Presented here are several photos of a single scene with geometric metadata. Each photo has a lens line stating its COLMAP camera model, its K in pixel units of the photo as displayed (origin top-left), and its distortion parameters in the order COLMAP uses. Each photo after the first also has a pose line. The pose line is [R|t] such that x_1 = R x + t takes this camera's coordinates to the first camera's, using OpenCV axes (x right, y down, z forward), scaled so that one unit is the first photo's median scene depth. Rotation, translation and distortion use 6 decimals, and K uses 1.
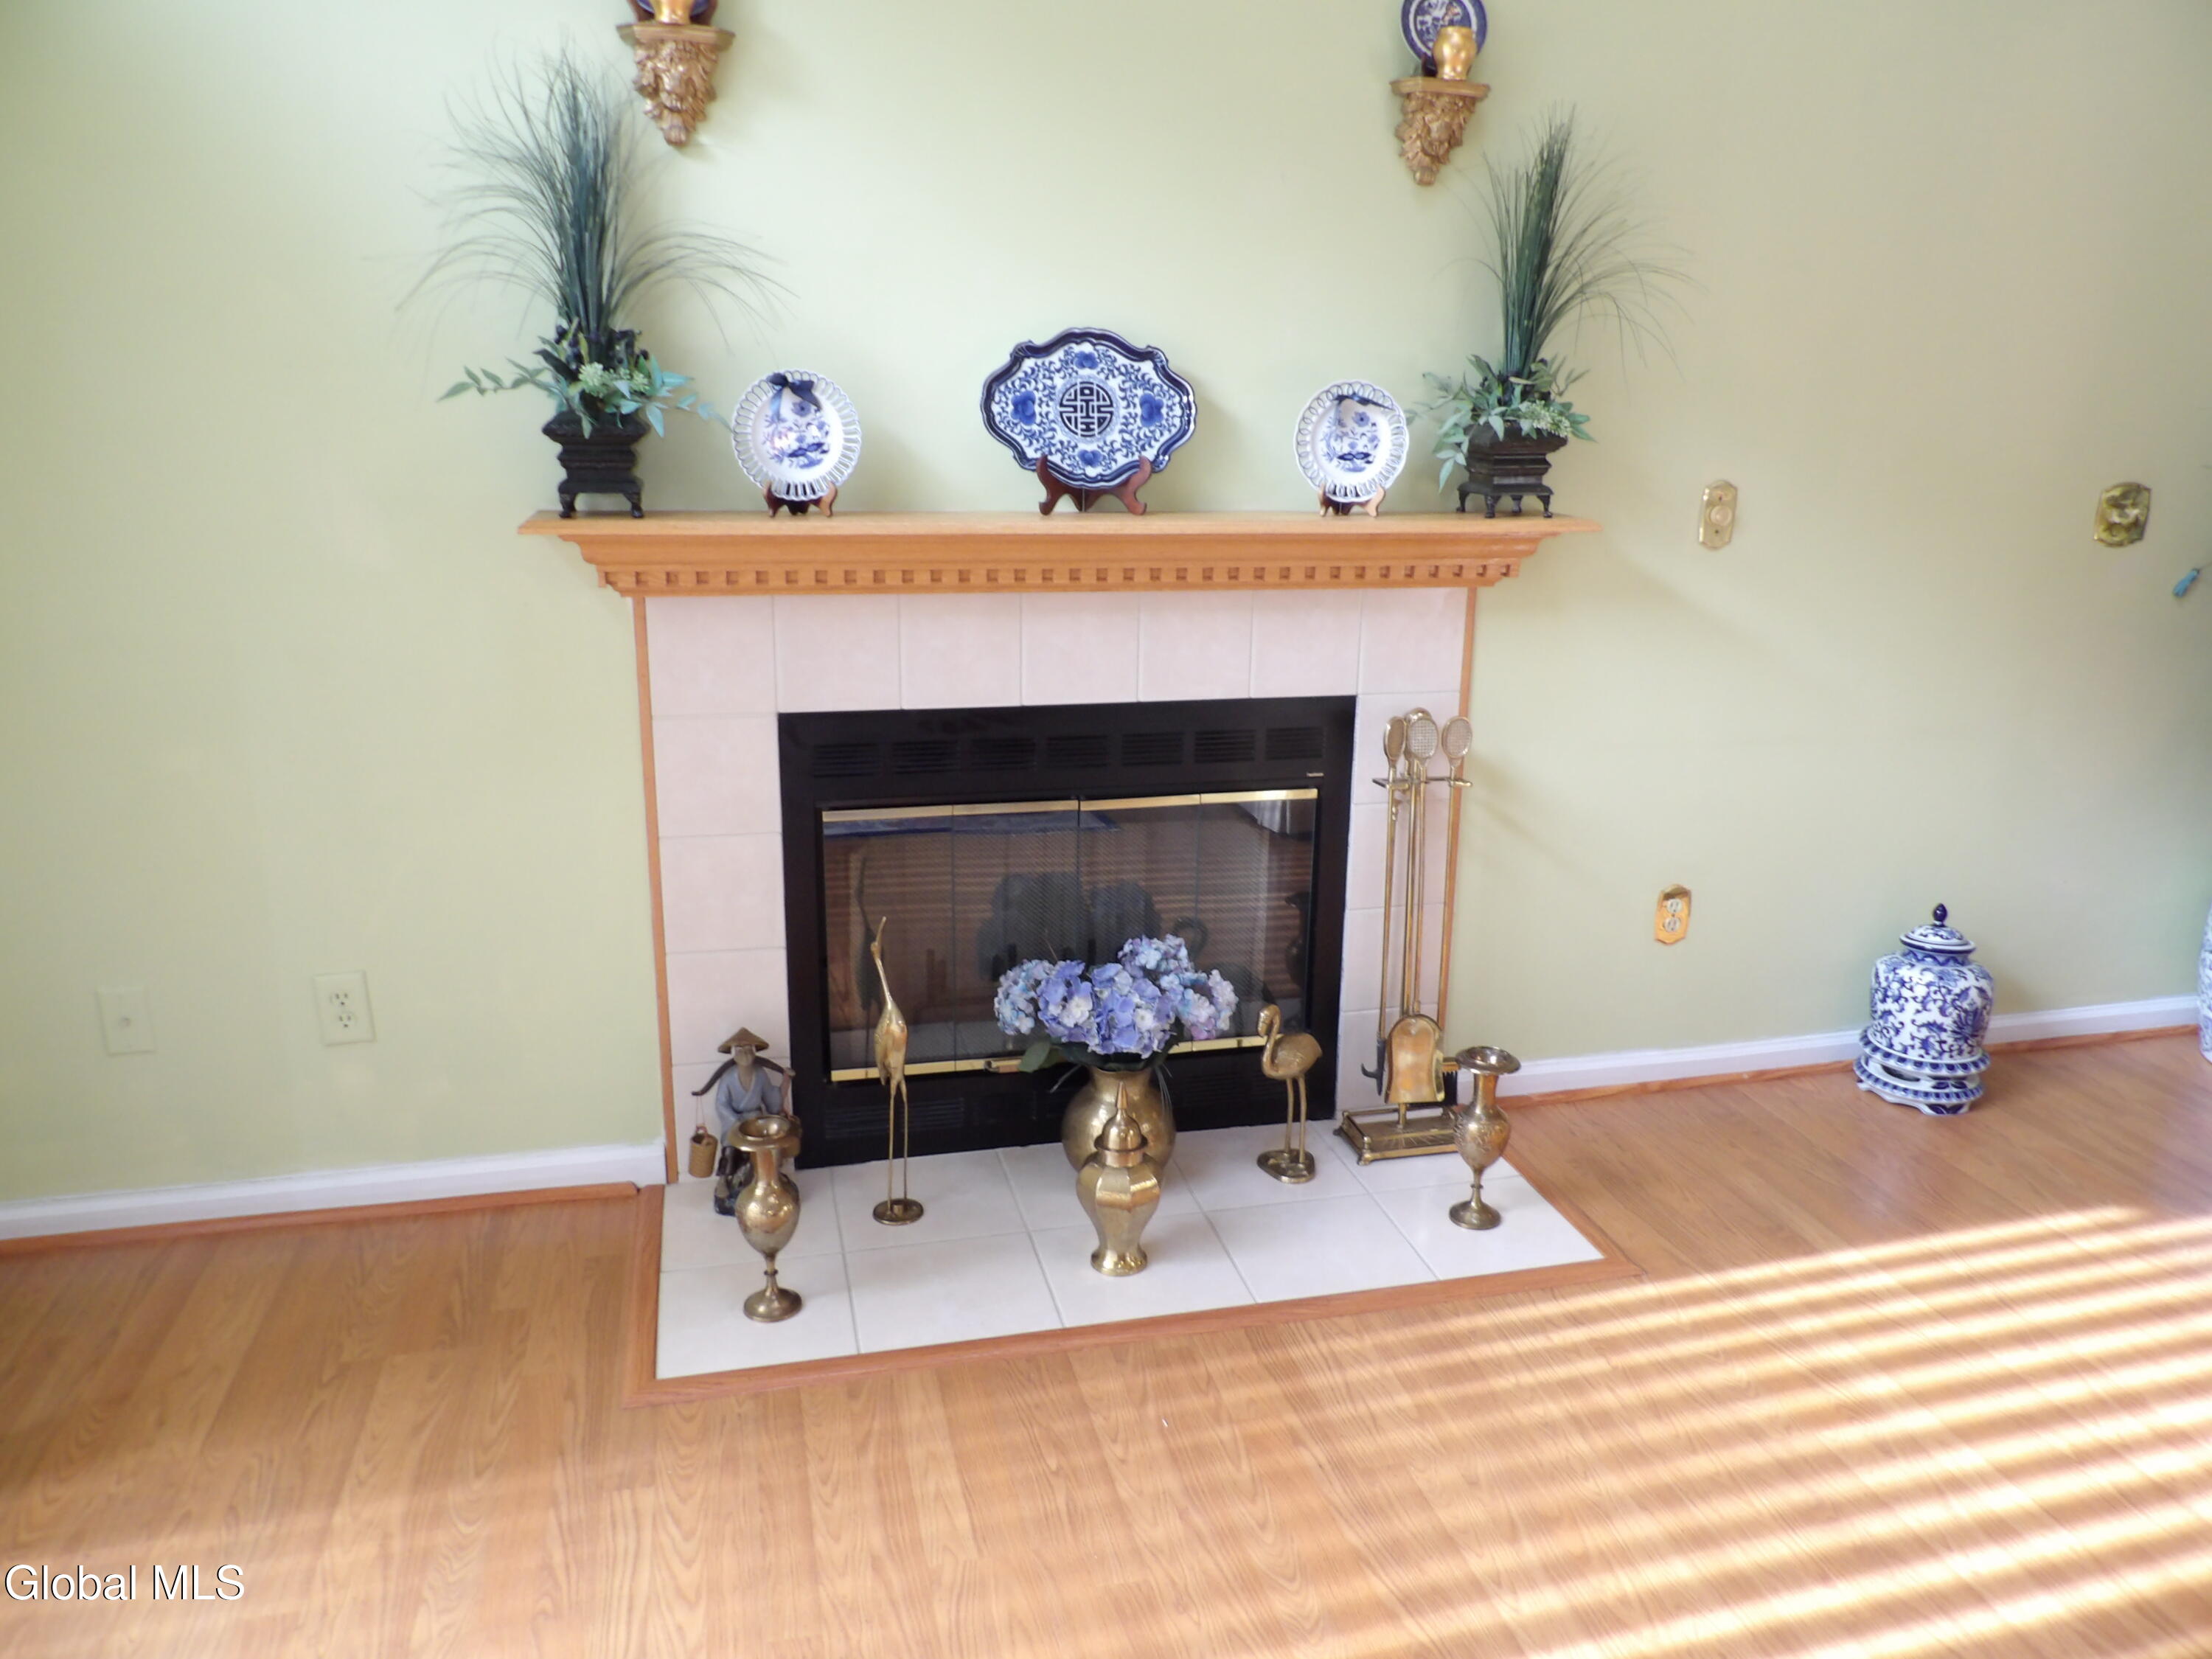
lens RADIAL K [[1590.4, 0, 1106.3], [0, 1590.4, 832.7], [0, 0, 1]] dist [-0.032266, 0.040646]
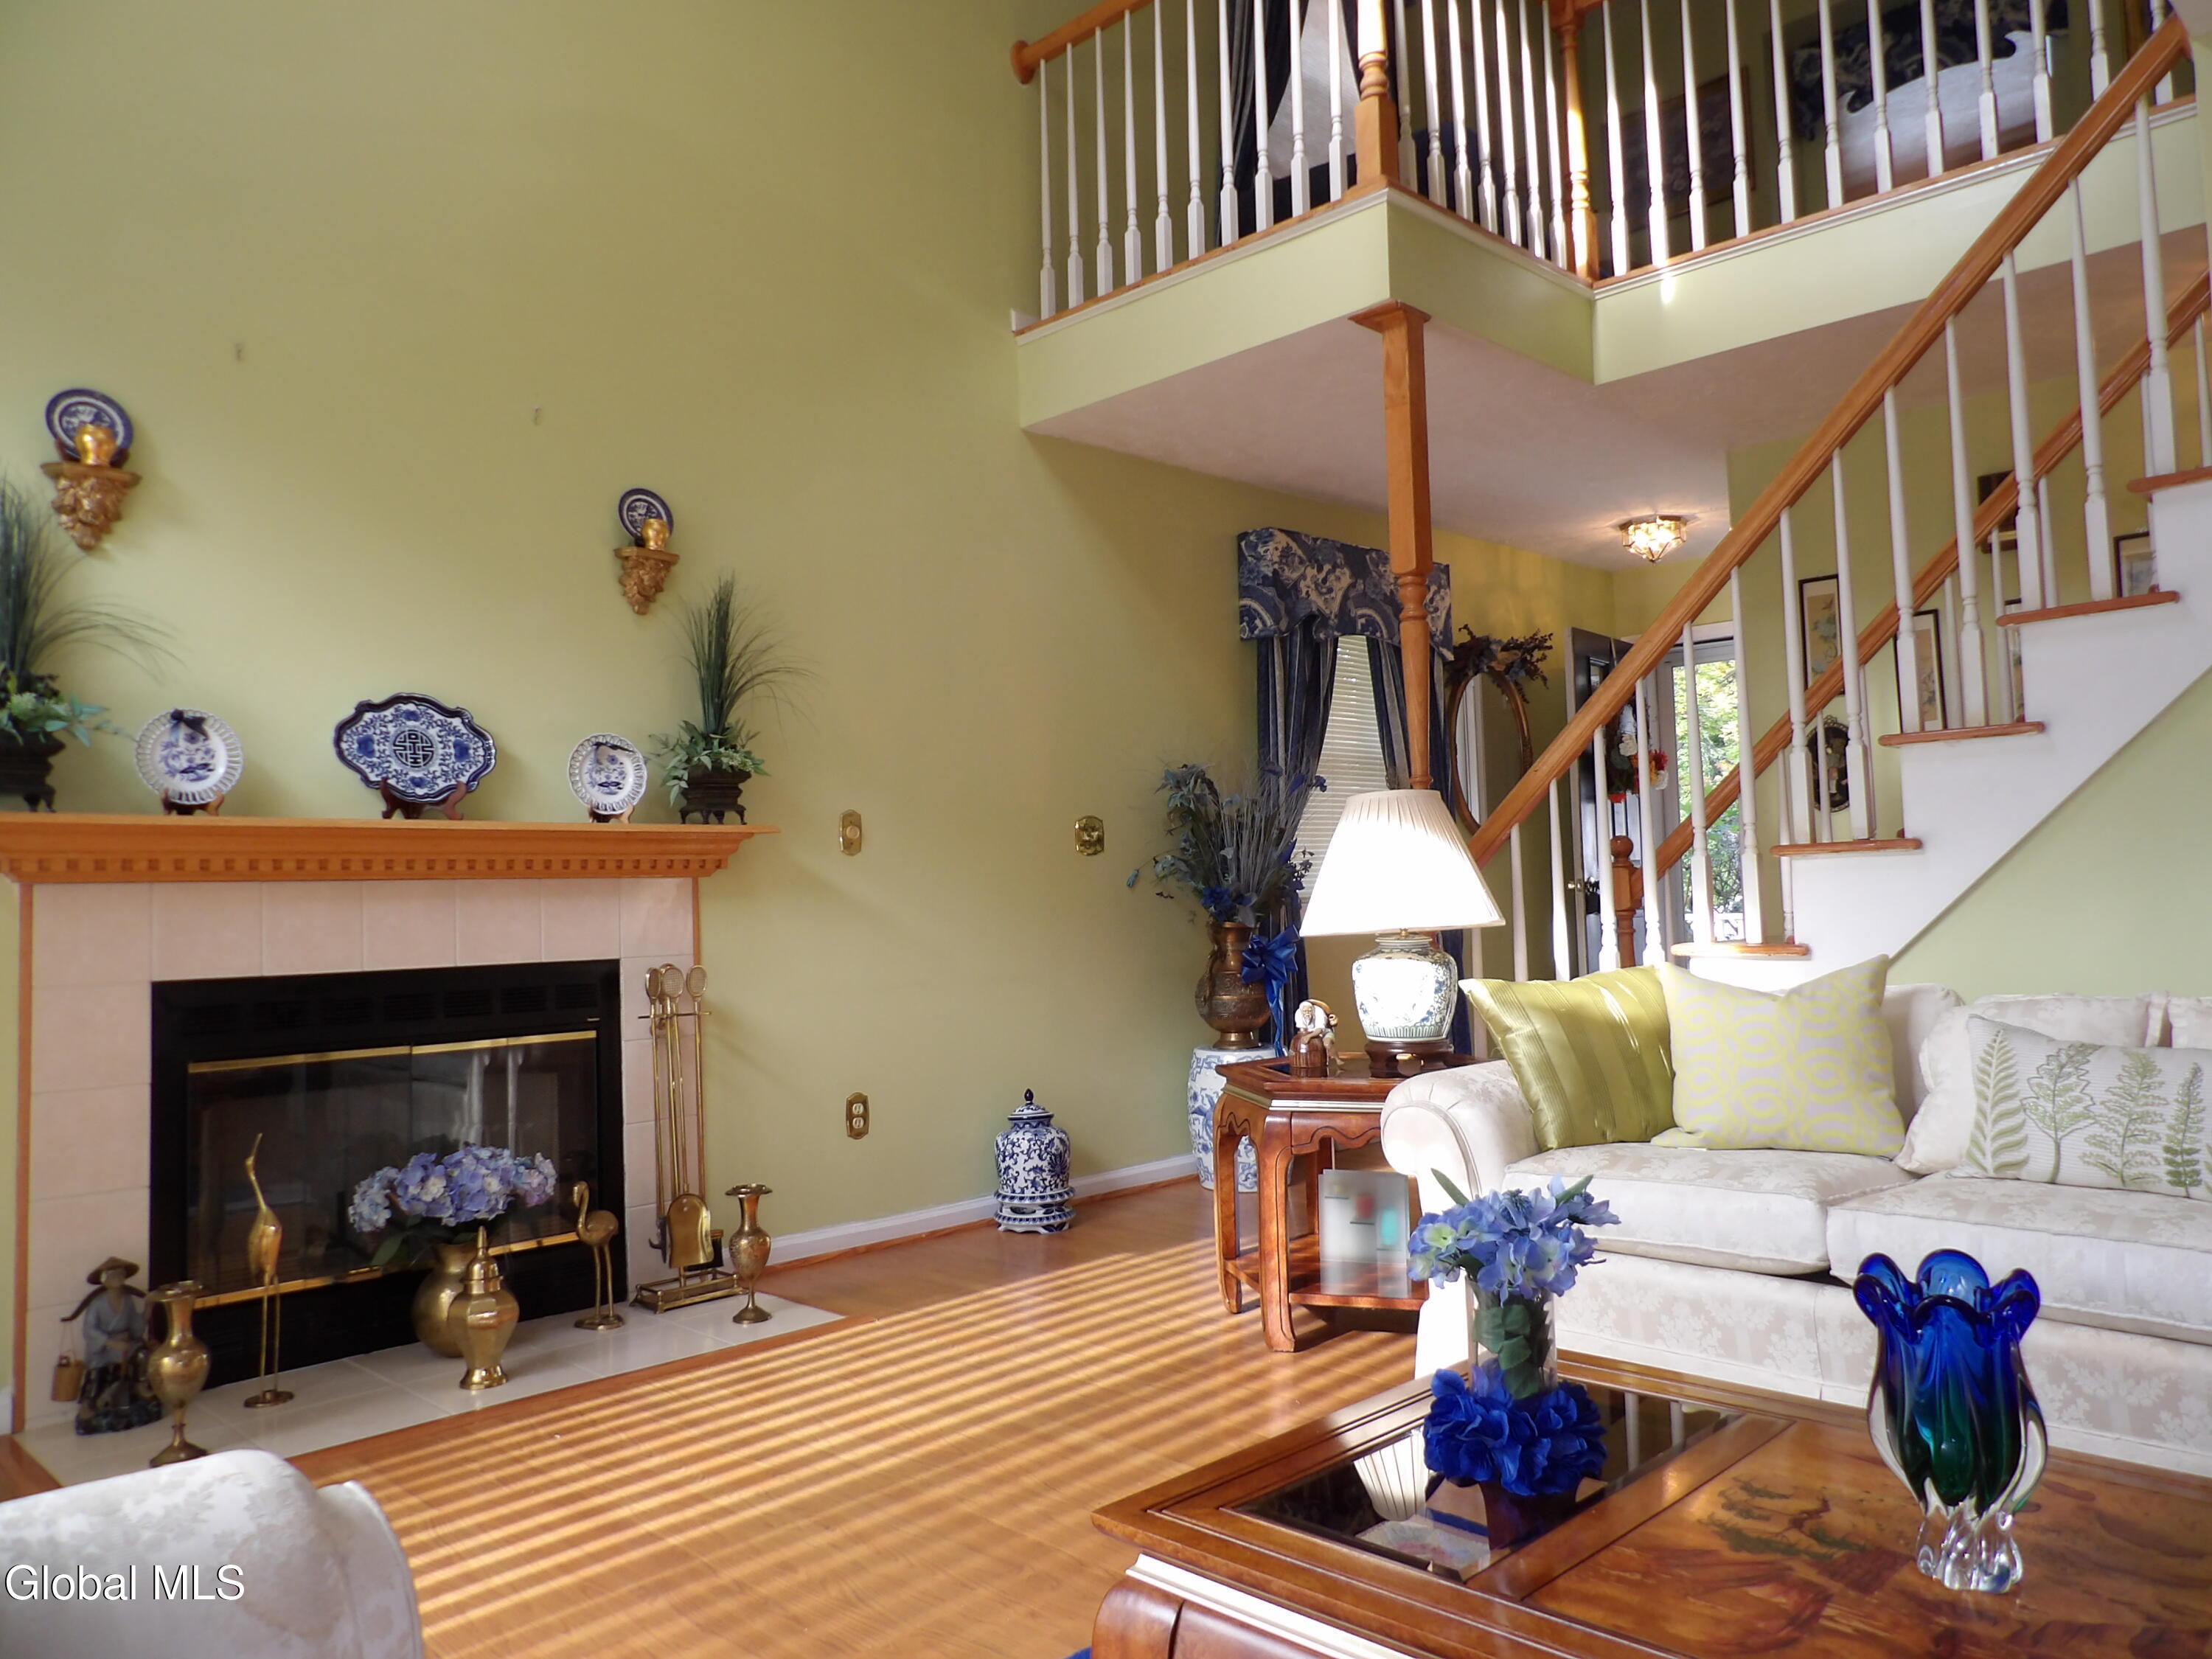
lens RADIAL K [[1590.4, 0, 1119.3], [0, 1590.4, 825.4], [0, 0, 1]] dist [-0.032266, 0.040646]
pose [[0.854733, -0.016739, 0.518798, -0.199095], [0.177826, 0.948441, -0.262371, 0.262976], [-0.487657, 0.316513, 0.813640, -0.394278]]
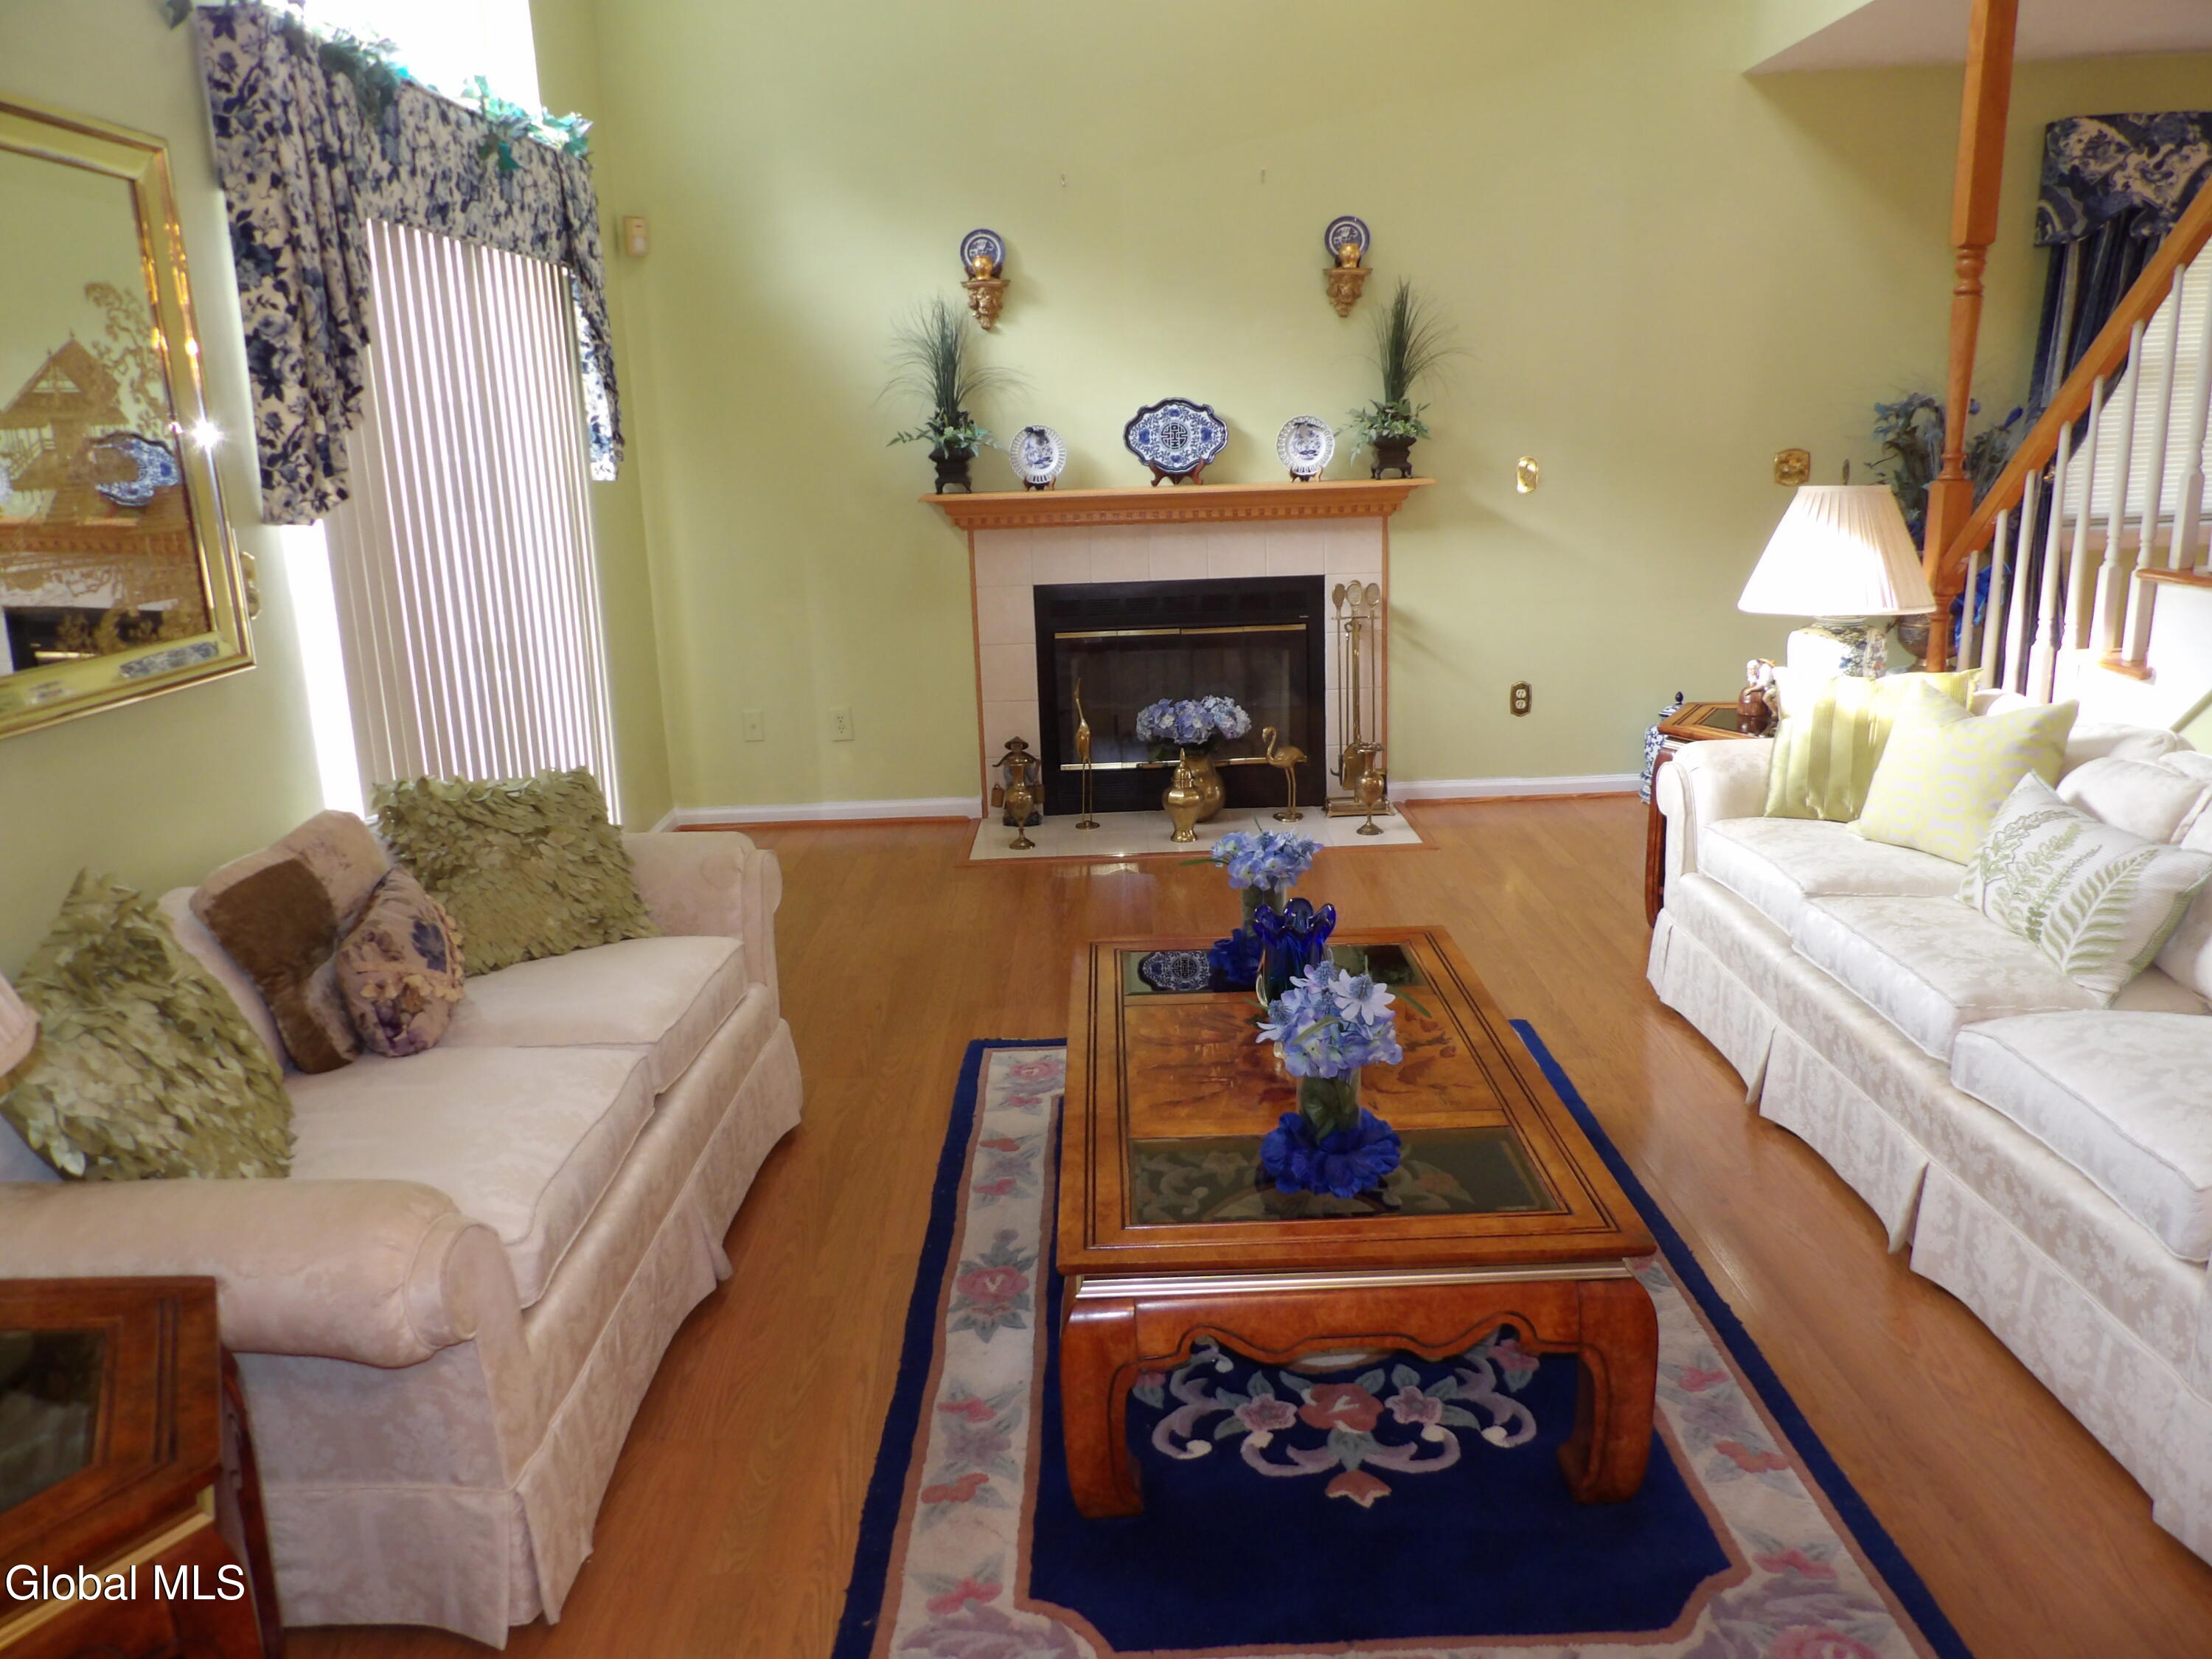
lens RADIAL K [[1590.4, 0, 1117.6], [0, 1590.4, 841.7], [0, 0, 1]] dist [-0.032266, 0.040646]
pose [[0.973343, 0.011741, -0.229056, 0.395184], [-0.012610, 0.999918, -0.002328, 0.272522], [0.229009, 0.005154, 0.973411, -1.046090]]
